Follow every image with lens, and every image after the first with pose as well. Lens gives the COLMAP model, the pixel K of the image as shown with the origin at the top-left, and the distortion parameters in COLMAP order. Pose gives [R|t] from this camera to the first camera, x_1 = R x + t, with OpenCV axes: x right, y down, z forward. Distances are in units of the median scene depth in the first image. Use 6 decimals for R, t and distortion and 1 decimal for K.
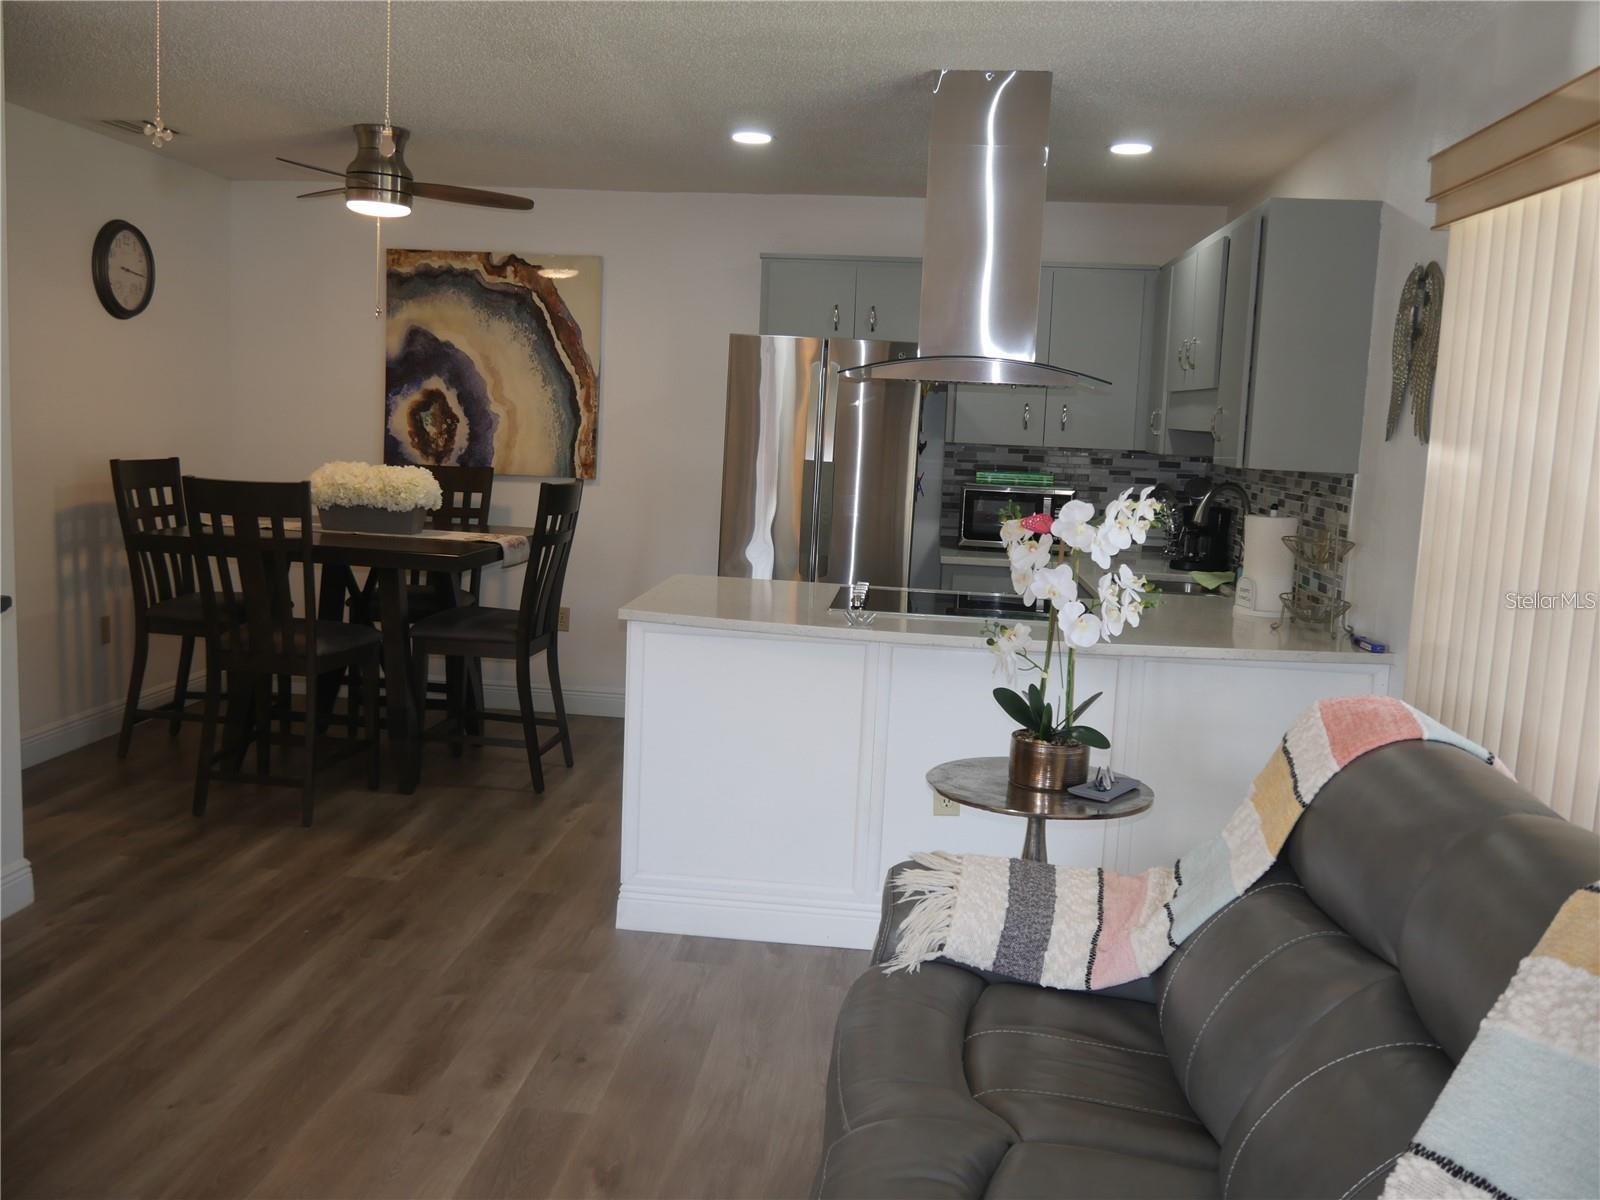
lens RADIAL K [[1375.5, 0, 795.7], [0, 1375.5, 605.4], [0, 0, 1]] dist [-0.048309, 0.029411]
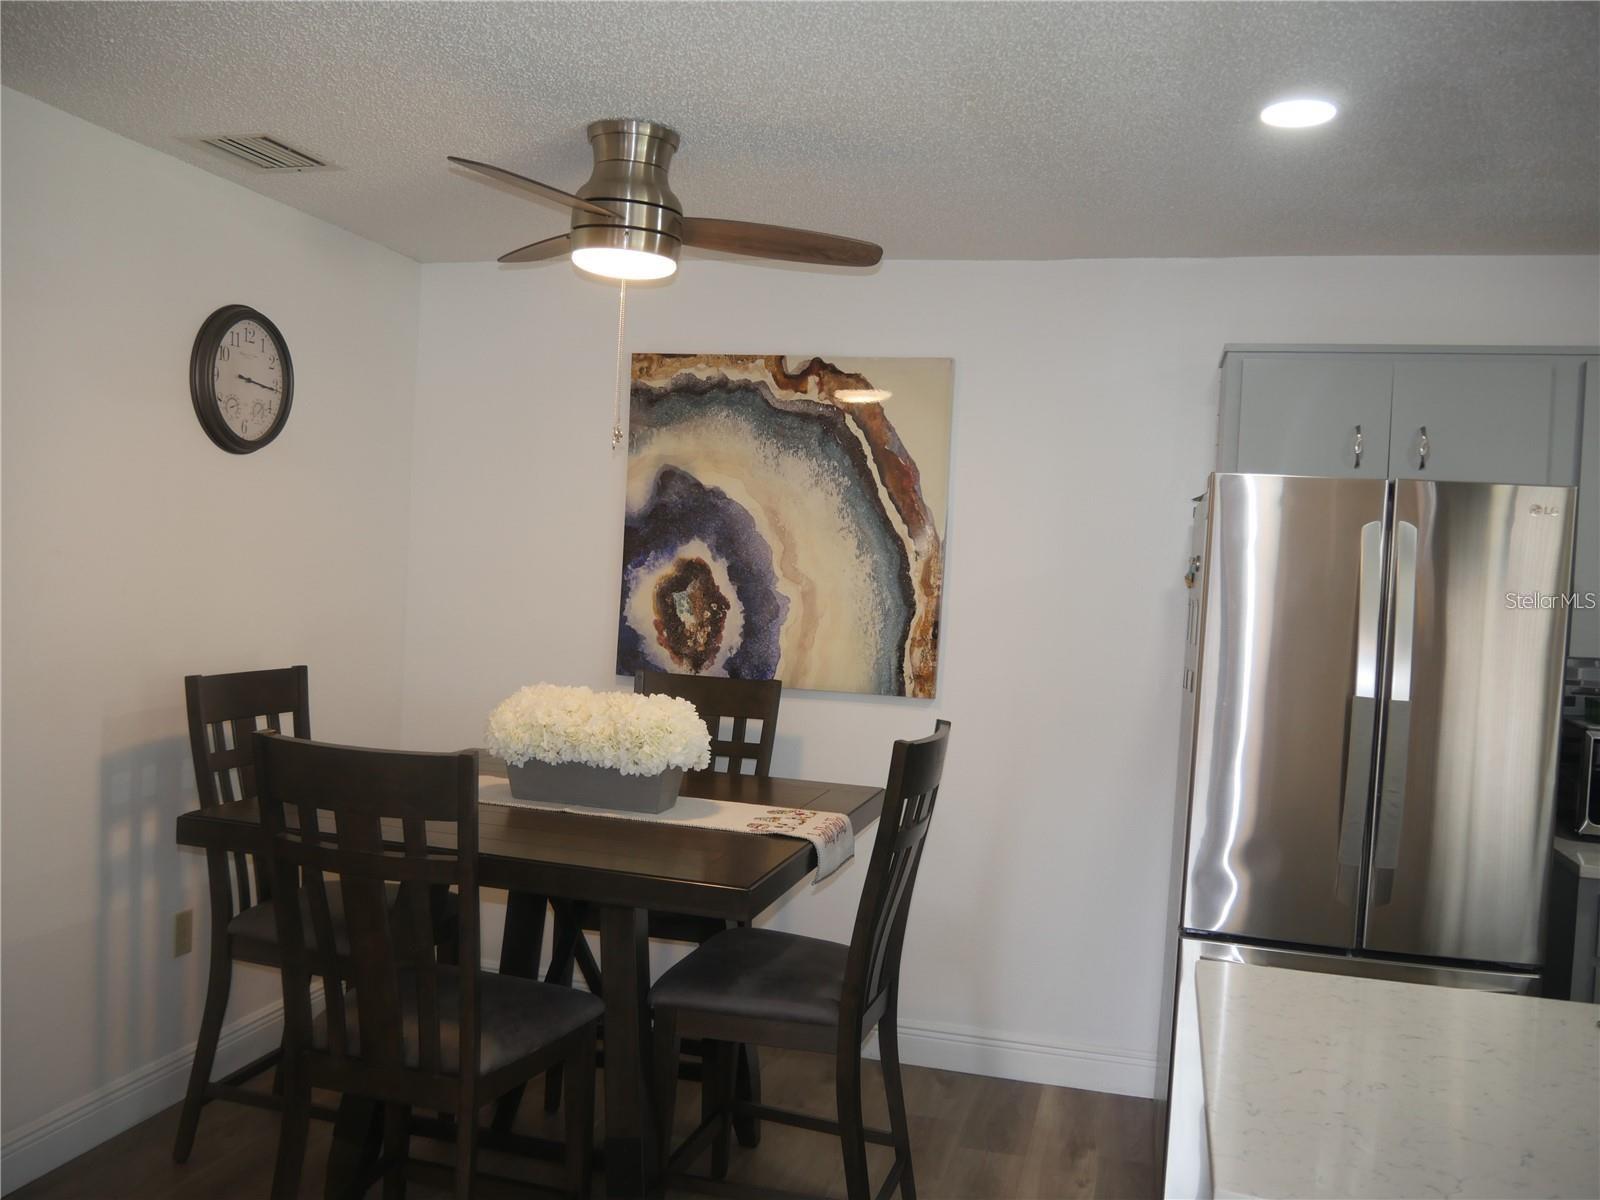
lens RADIAL K [[1375.5, 0, 795.7], [0, 1375.5, 605.4], [0, 0, 1]] dist [-0.048309, 0.029411]
pose [[0.986986, 0.008919, -0.160560, -0.122224], [-0.026118, 0.994094, -0.105332, -0.075165], [0.158672, 0.108155, 0.981390, 0.401844]]
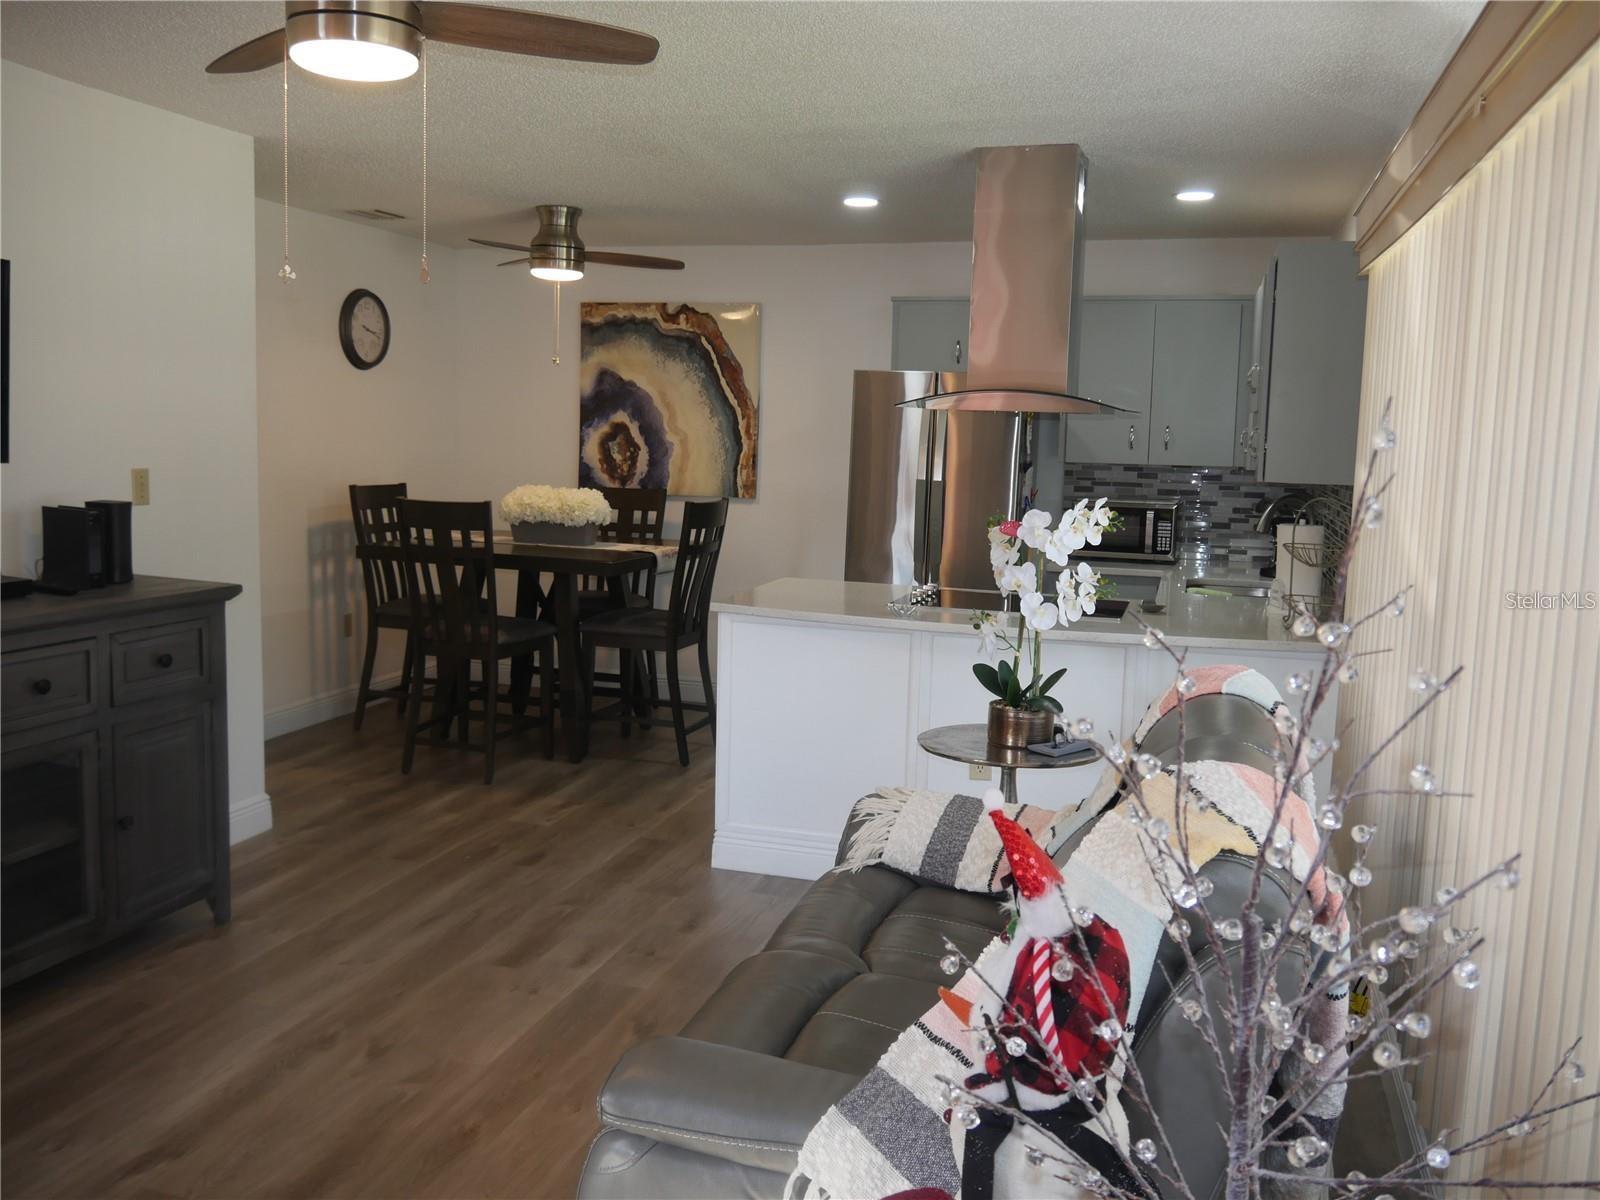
lens RADIAL K [[1375.5, 0, 795.7], [0, 1375.5, 605.4], [0, 0, 1]] dist [-0.048309, 0.029411]
pose [[0.981683, 0.005598, -0.190438, 0.118702], [-0.008510, 0.999859, -0.014474, 0.014651], [0.190330, 0.015830, 0.981593, -0.125117]]
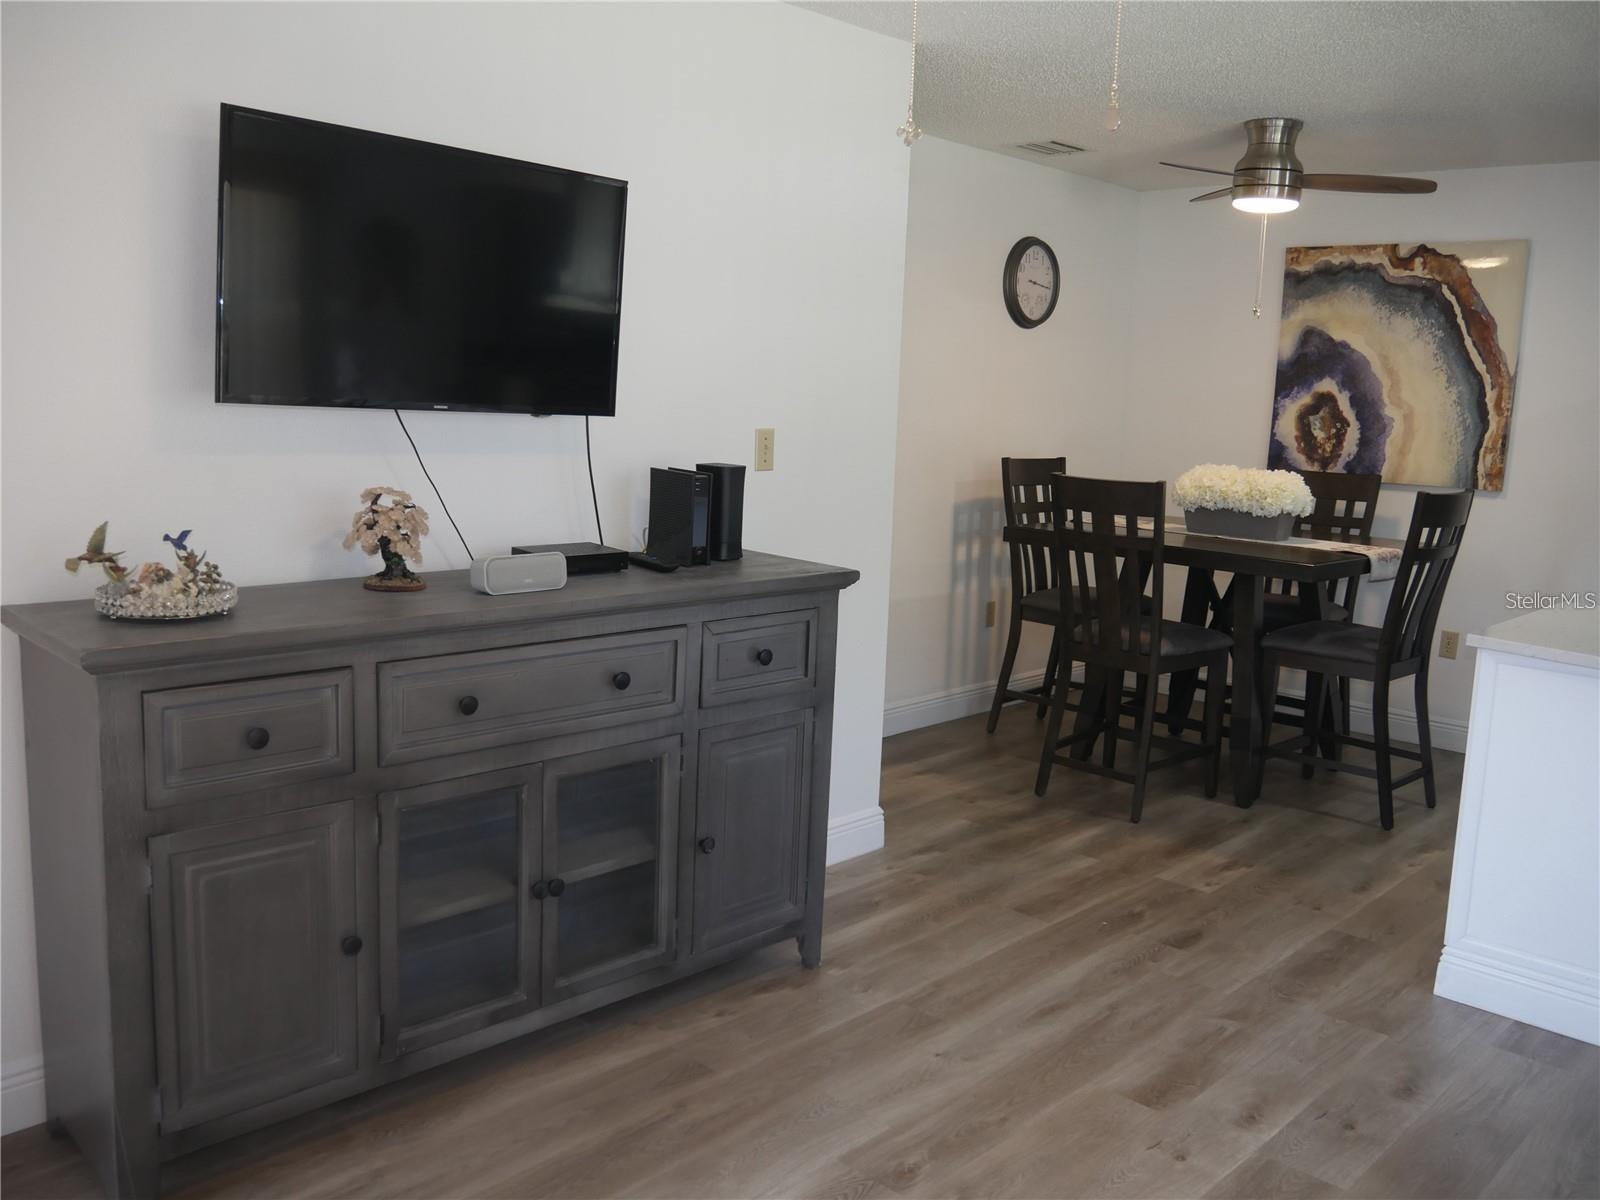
lens RADIAL K [[1375.5, 0, 795.7], [0, 1375.5, 605.4], [0, 0, 1]] dist [-0.048309, 0.029411]
pose [[0.788826, 0.078490, -0.609584, 0.041069], [-0.082820, 0.996341, 0.021117, 0.000856], [0.609011, 0.033828, 0.792440, 0.031189]]
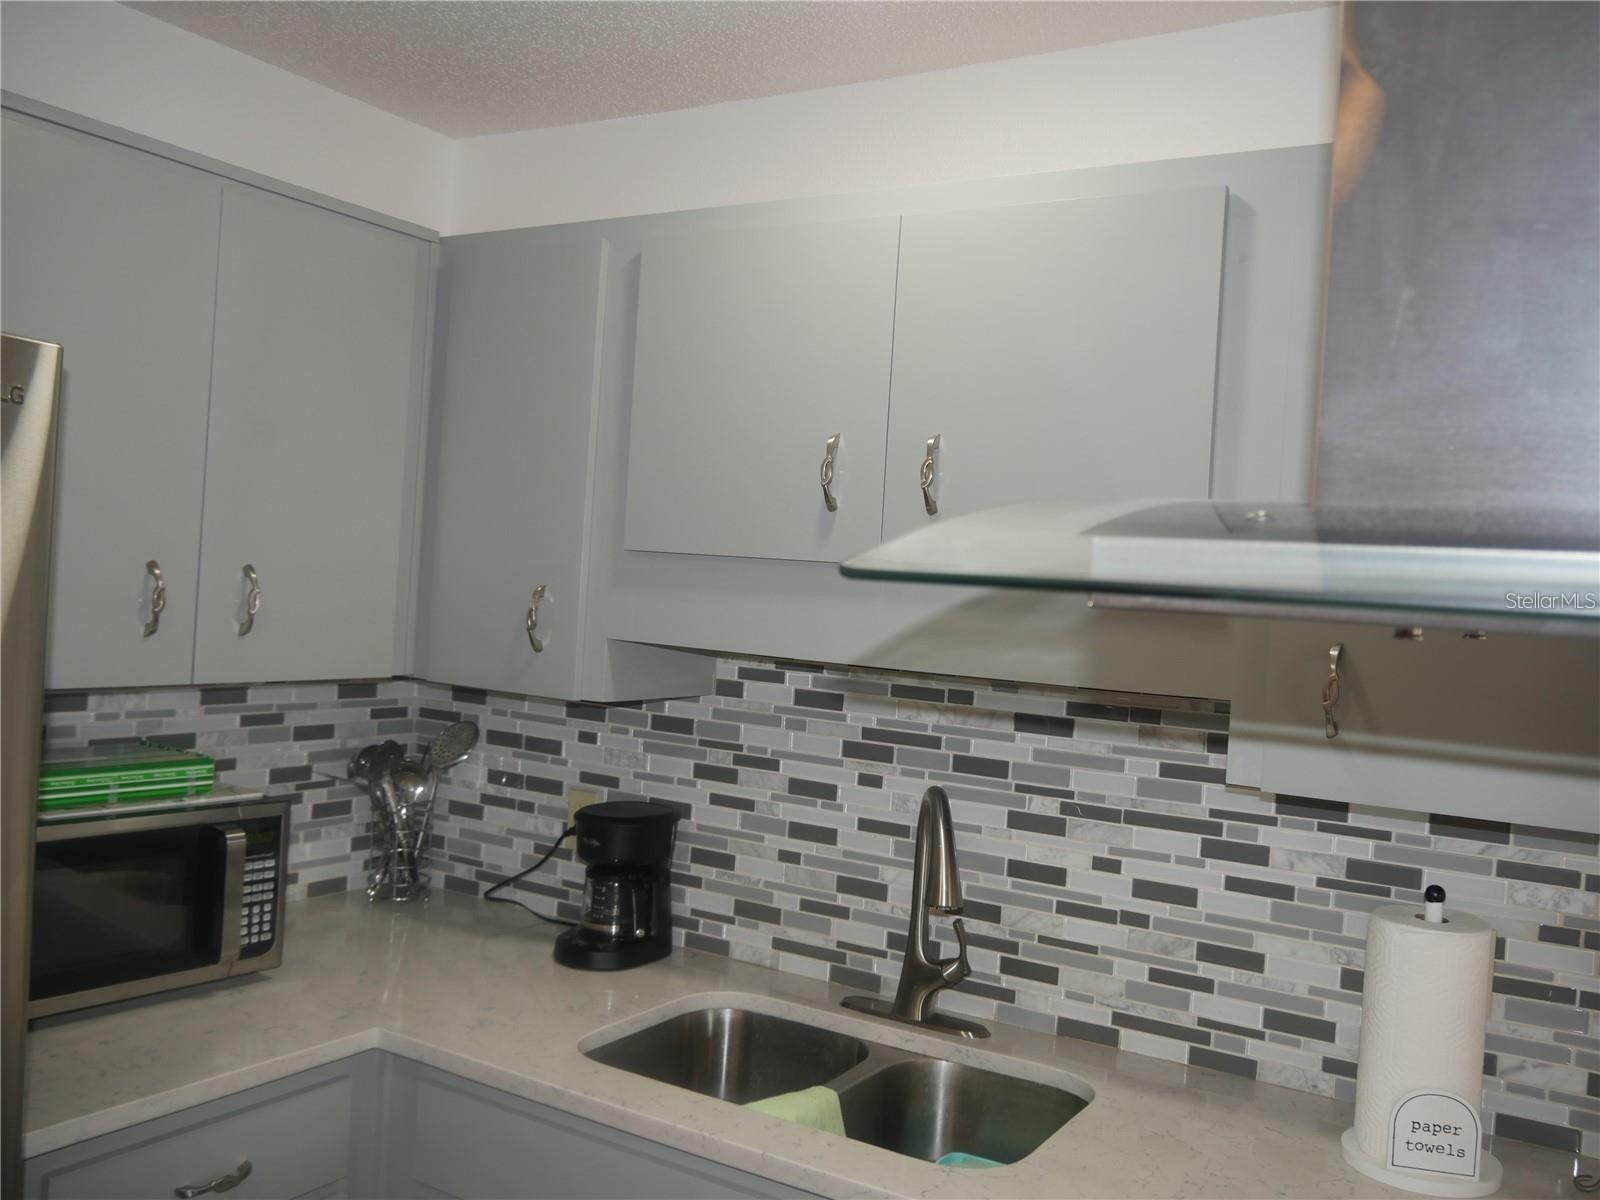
lens RADIAL K [[1375.5, 0, 795.7], [0, 1375.5, 605.4], [0, 0, 1]] dist [-0.048309, 0.029411]
pose [[0.435009, -0.030342, 0.899915, -0.063657], [0.079782, 0.996800, -0.004957, -0.127392], [-0.896884, 0.073953, 0.436038, 0.746591]]
